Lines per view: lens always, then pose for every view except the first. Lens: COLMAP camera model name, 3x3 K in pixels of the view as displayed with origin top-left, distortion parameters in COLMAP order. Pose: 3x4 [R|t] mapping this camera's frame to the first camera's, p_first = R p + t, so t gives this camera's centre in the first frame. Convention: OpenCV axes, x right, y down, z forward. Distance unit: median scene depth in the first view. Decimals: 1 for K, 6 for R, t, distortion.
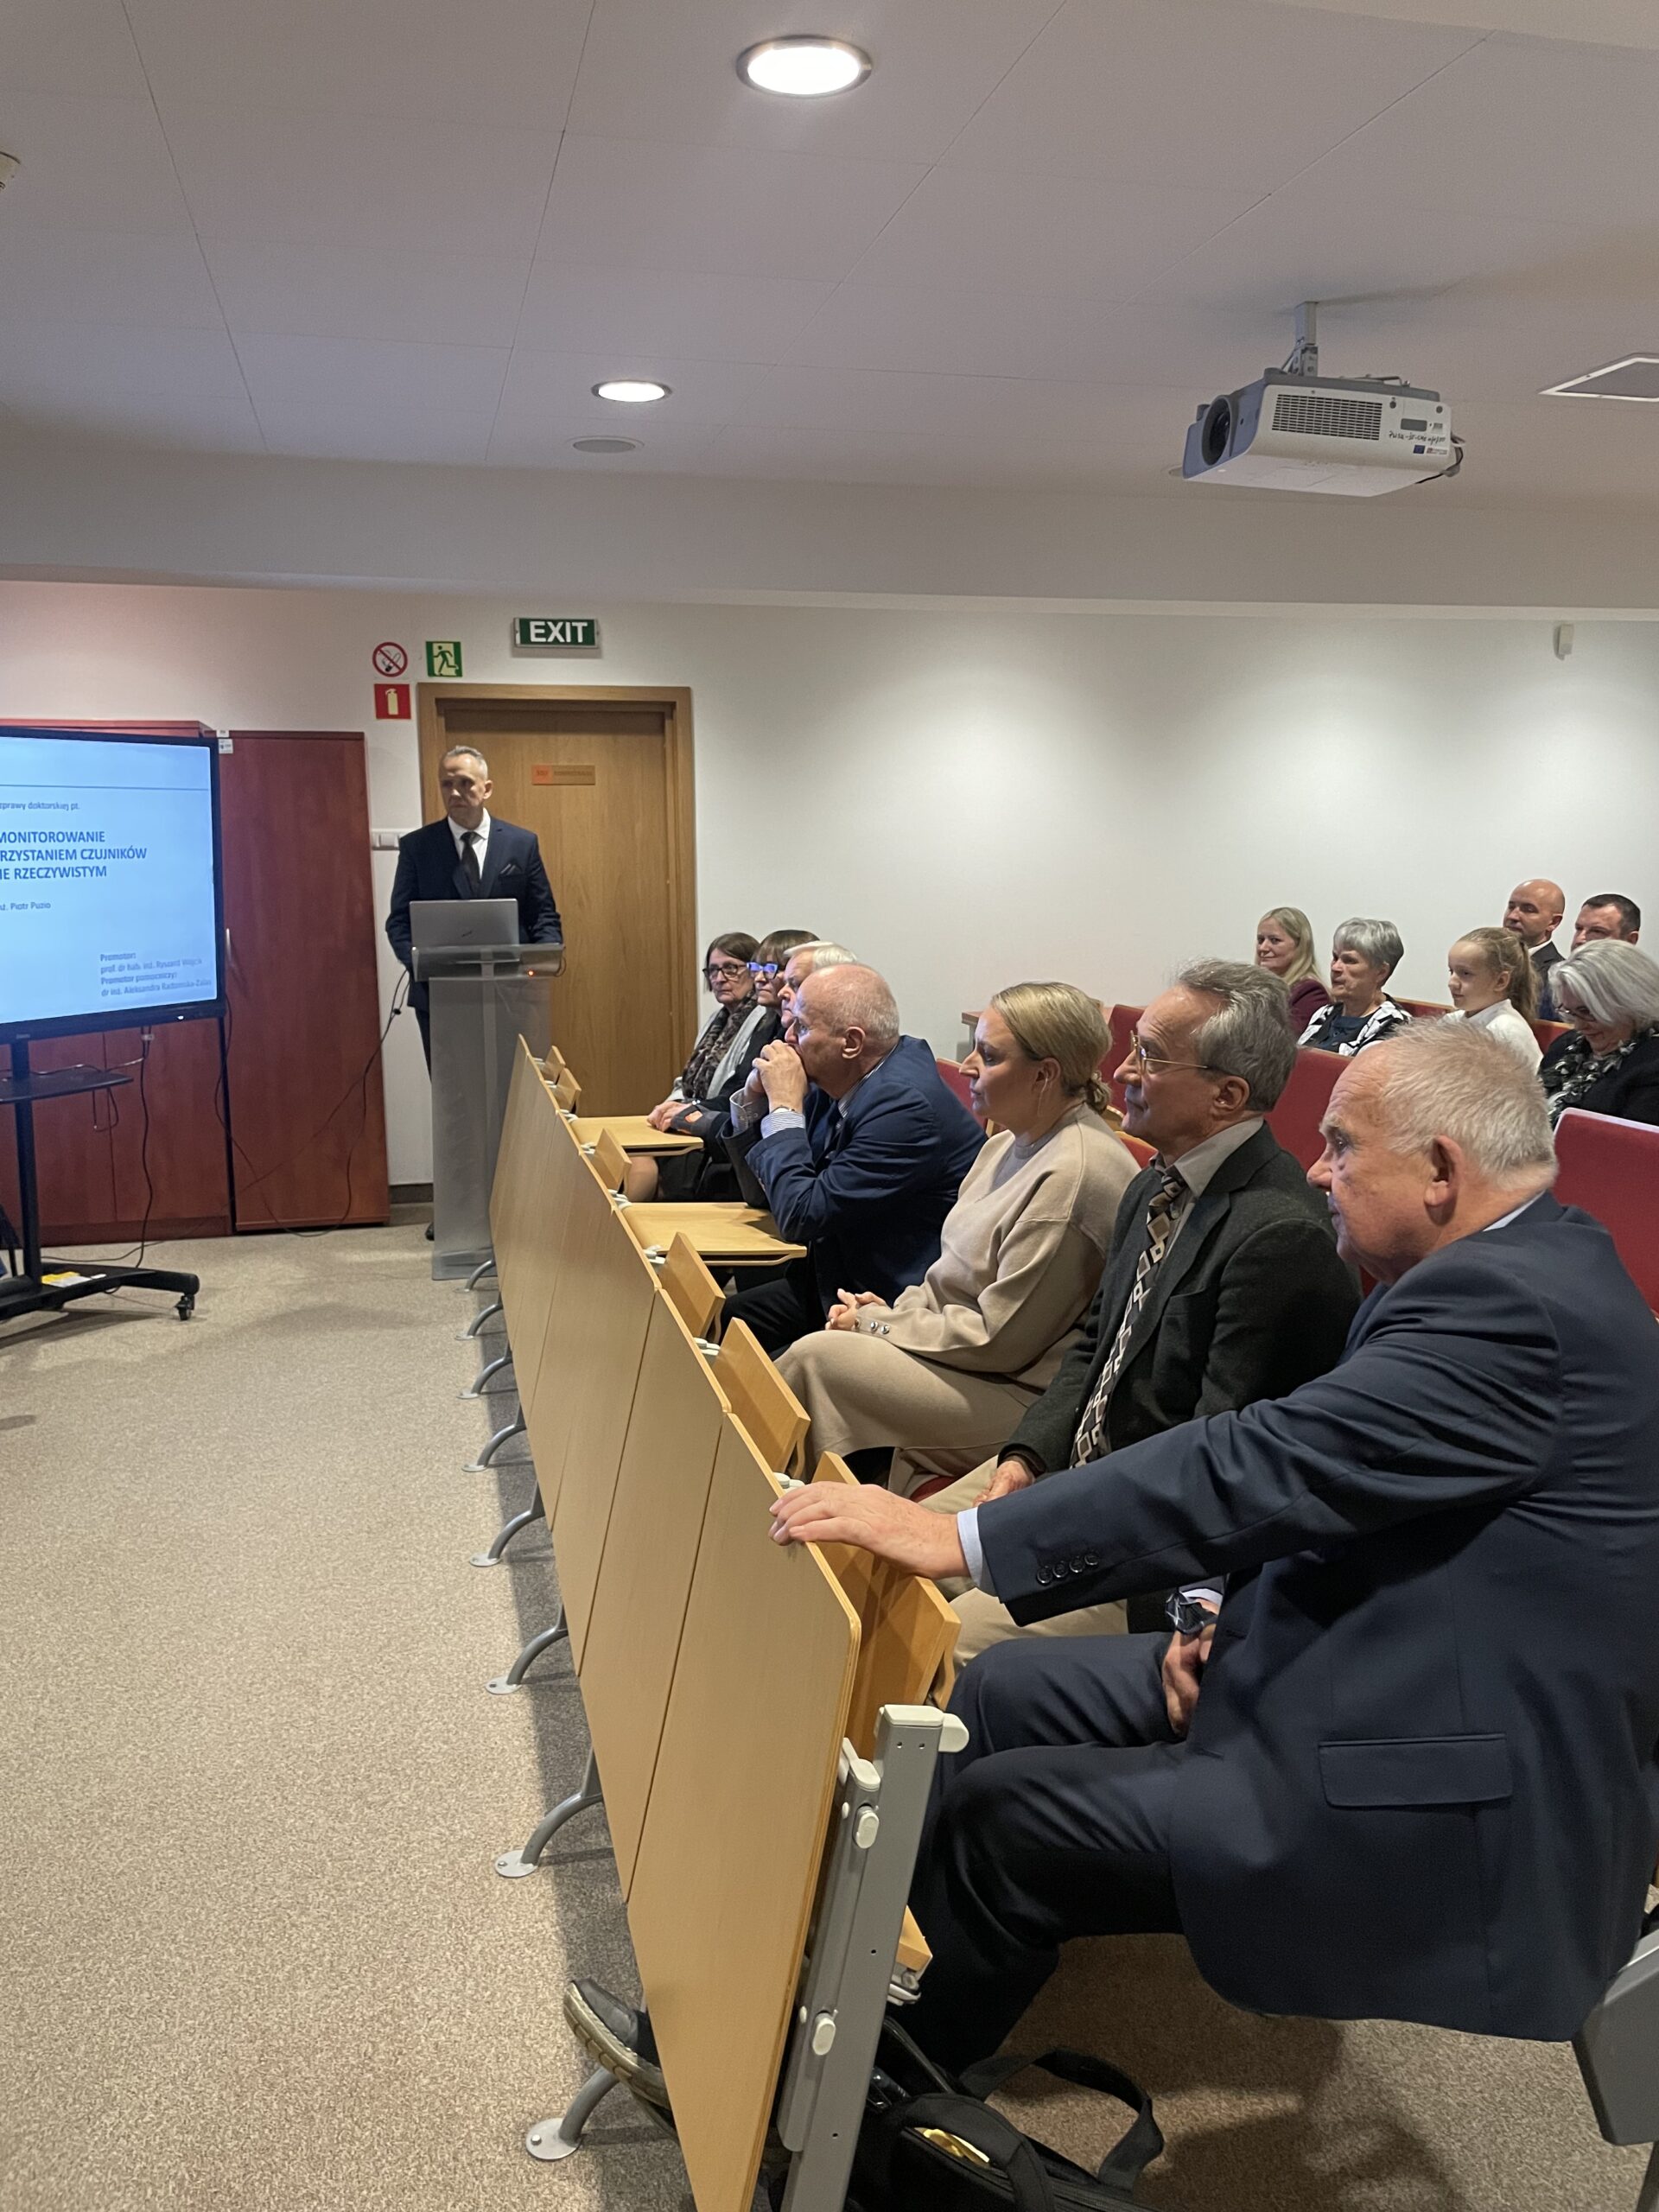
lens RADIAL K [[1690.3, 0, 817.7], [0, 1690.3, 1091.7], [0, 0, 1]] dist [0.050737, -0.002031]
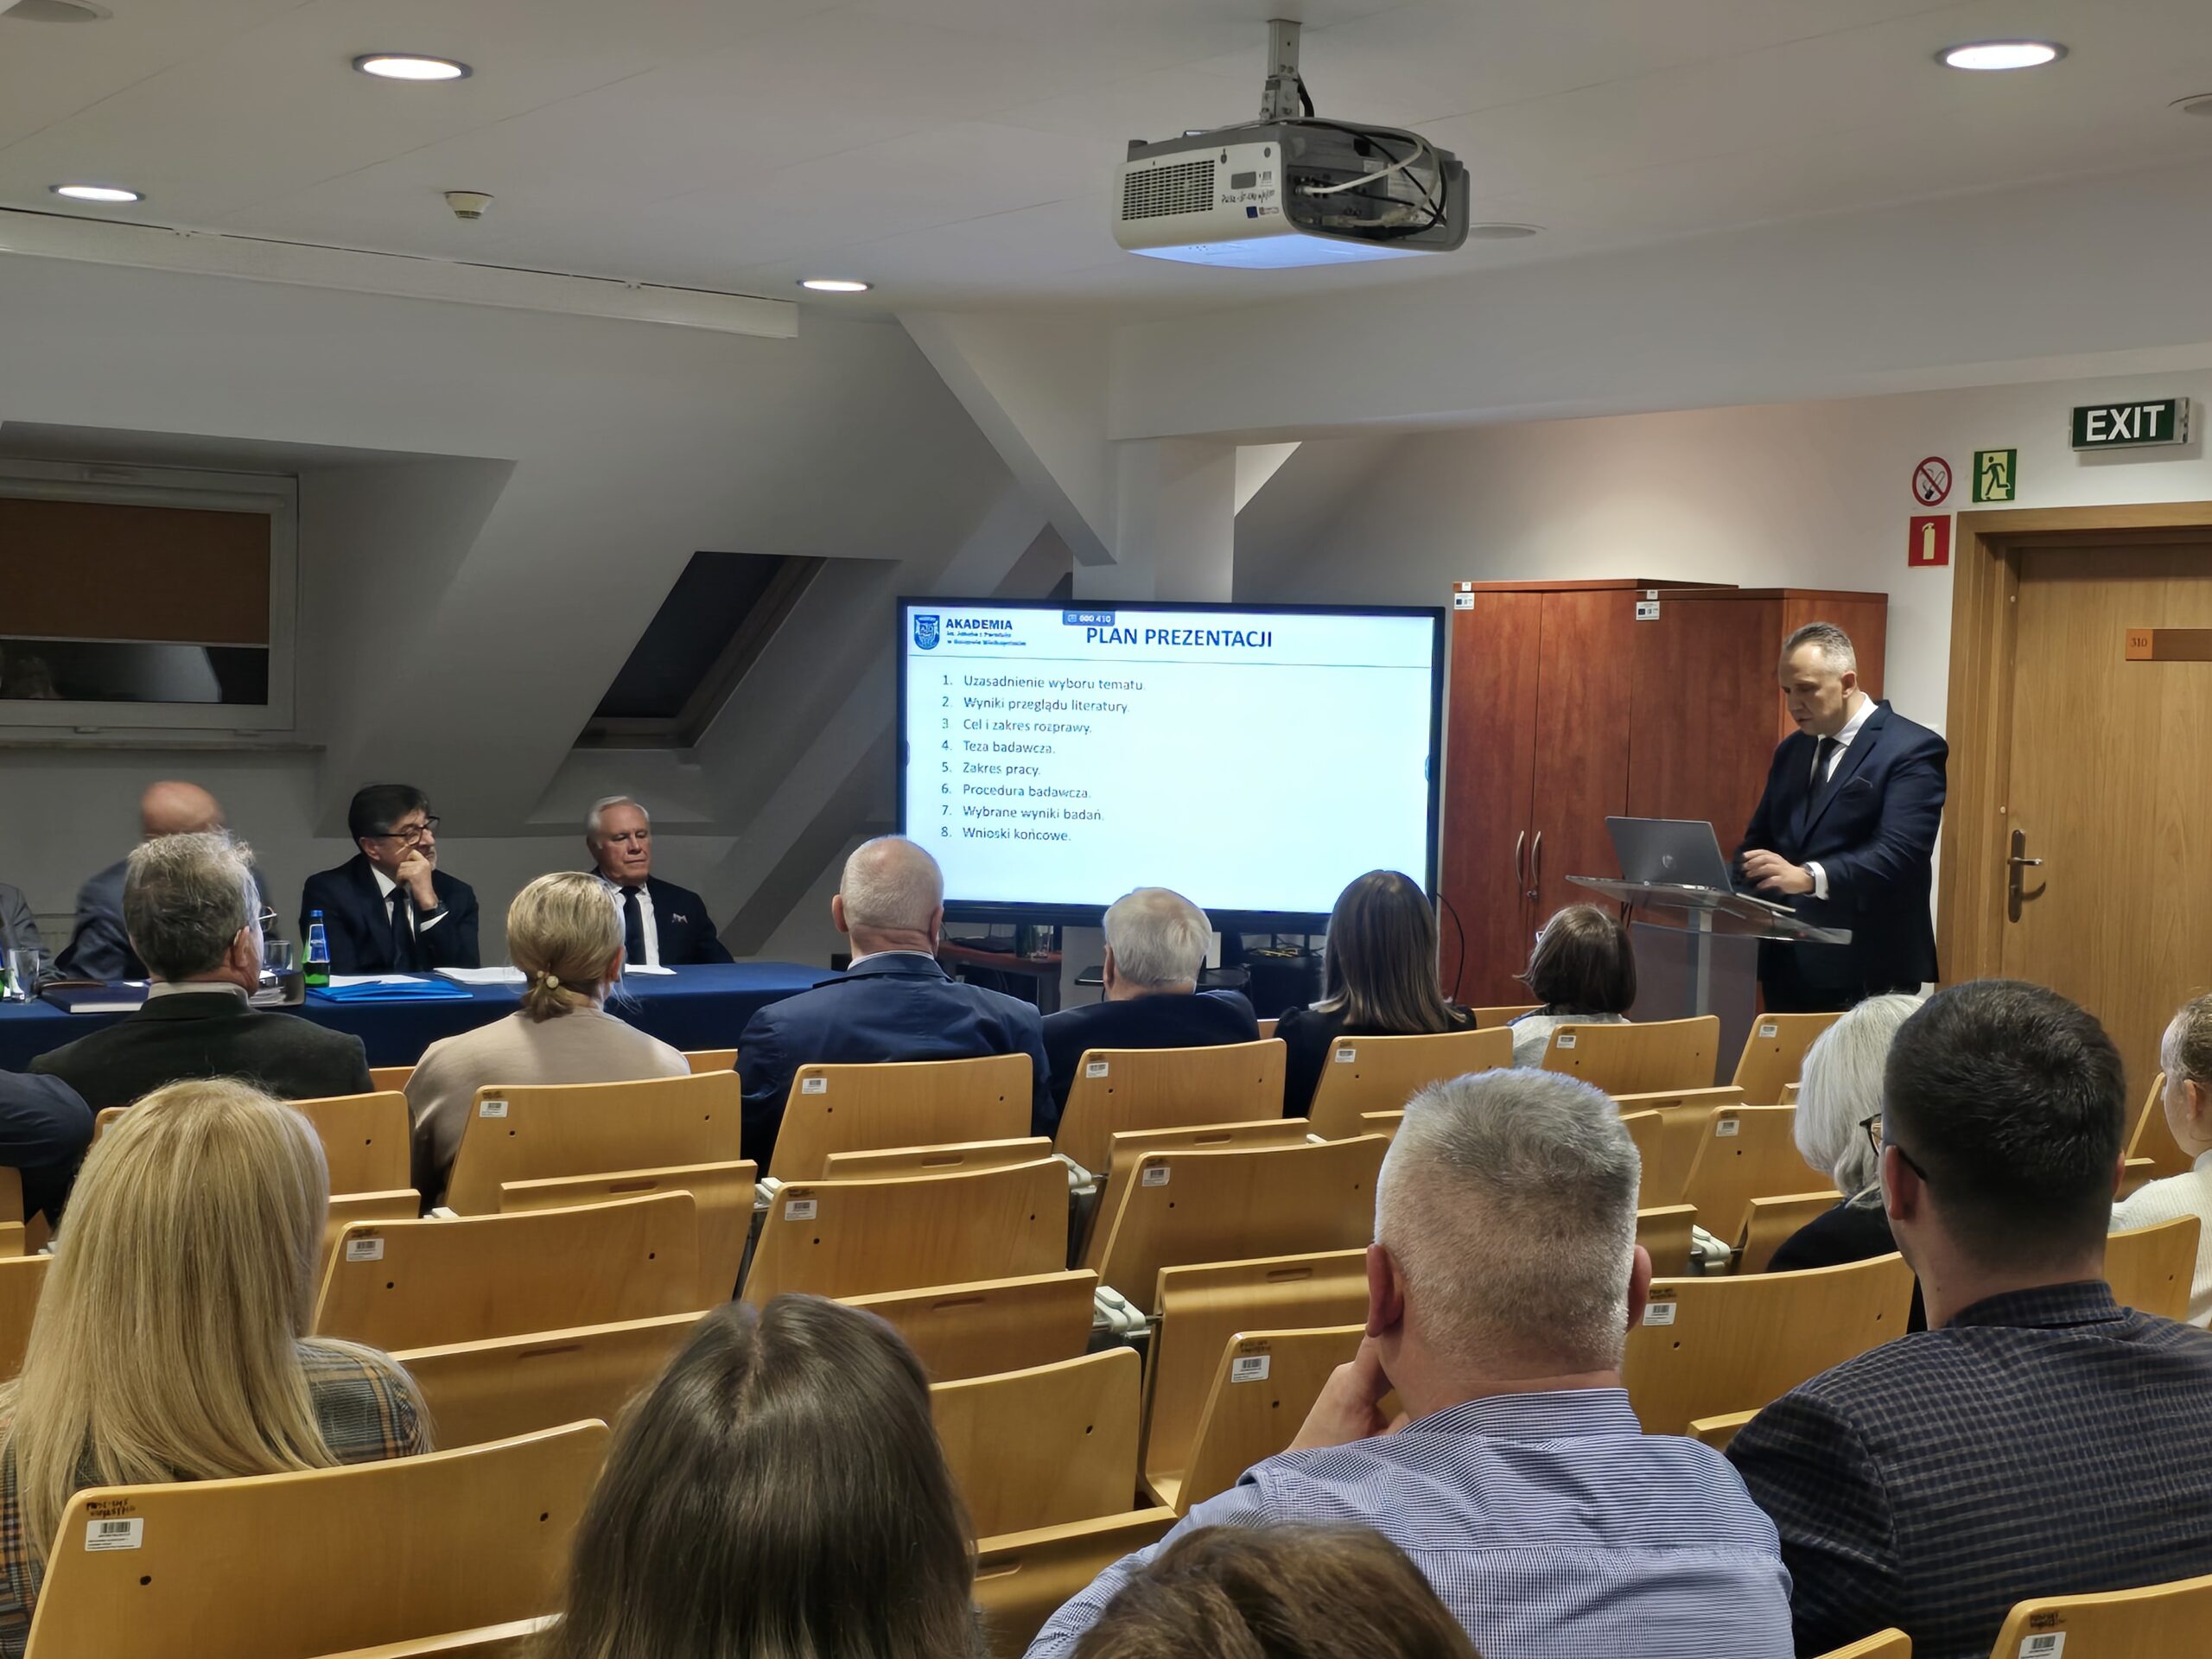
lens RADIAL K [[2948.5, 0, 1061.1], [0, 2948.5, 792.9], [0, 0, 1]] dist [0.068083, 0.000000]
pose [[0.351468, 0.052442, -0.934730, 0.807447], [-0.172510, 0.984961, -0.009606, -0.063052], [0.920169, 0.164627, 0.355229, 0.294625]]
